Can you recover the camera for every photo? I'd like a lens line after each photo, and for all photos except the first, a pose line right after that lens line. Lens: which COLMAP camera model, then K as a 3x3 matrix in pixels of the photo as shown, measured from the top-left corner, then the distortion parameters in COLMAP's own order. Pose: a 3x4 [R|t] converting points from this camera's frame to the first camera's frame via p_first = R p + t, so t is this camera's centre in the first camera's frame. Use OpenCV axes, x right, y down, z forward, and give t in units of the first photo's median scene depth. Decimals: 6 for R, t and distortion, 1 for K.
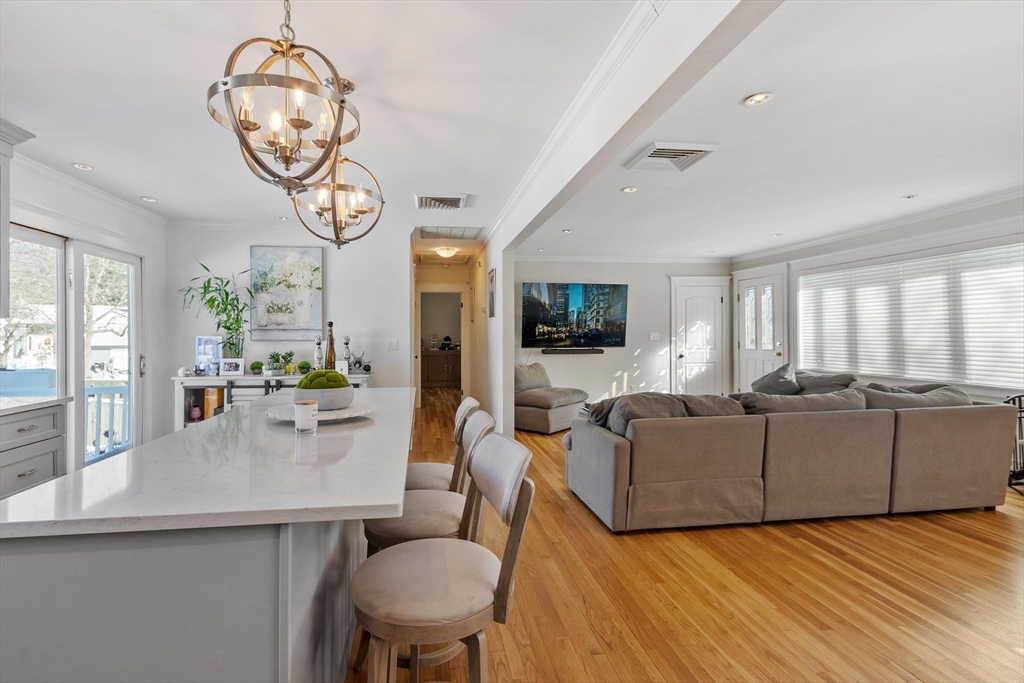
lens RADIAL K [[470.1, 0, 483.1], [0, 470.1, 329.7], [0, 0, 1]] dist [-0.020454, 0.000495]
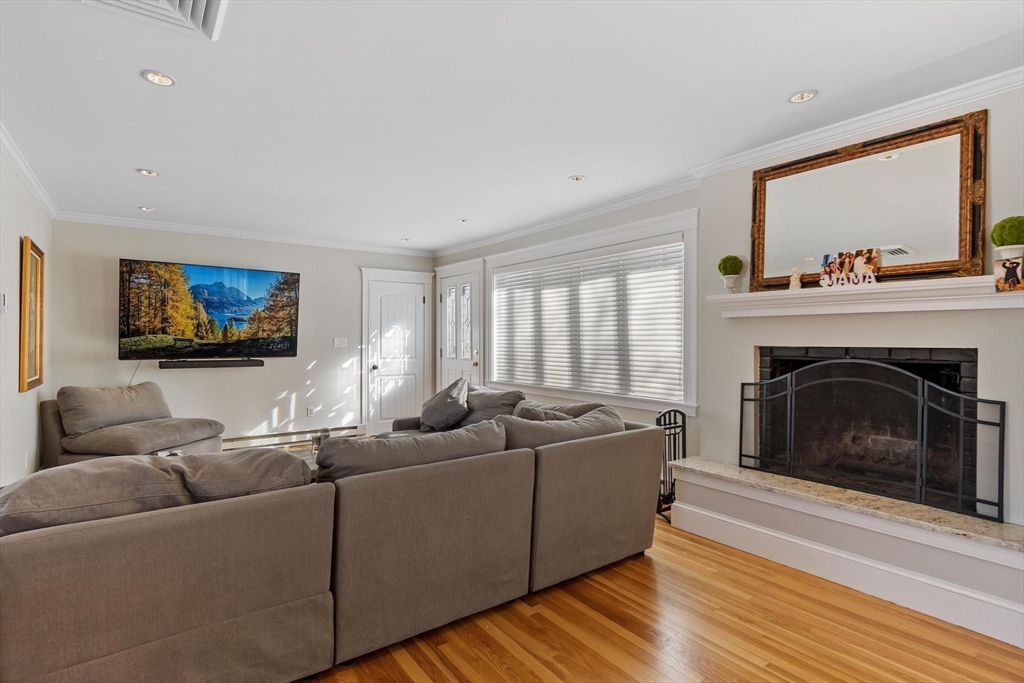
lens RADIAL K [[489.6, 0, 505.0], [0, 489.6, 341.0], [0, 0, 1]] dist [-0.018830, 0.000120]
pose [[0.871134, 0.005104, 0.491019, 0.236243], [-0.010838, 0.999902, 0.008834, 0.000713], [-0.490926, -0.013017, 0.871104, 0.182228]]
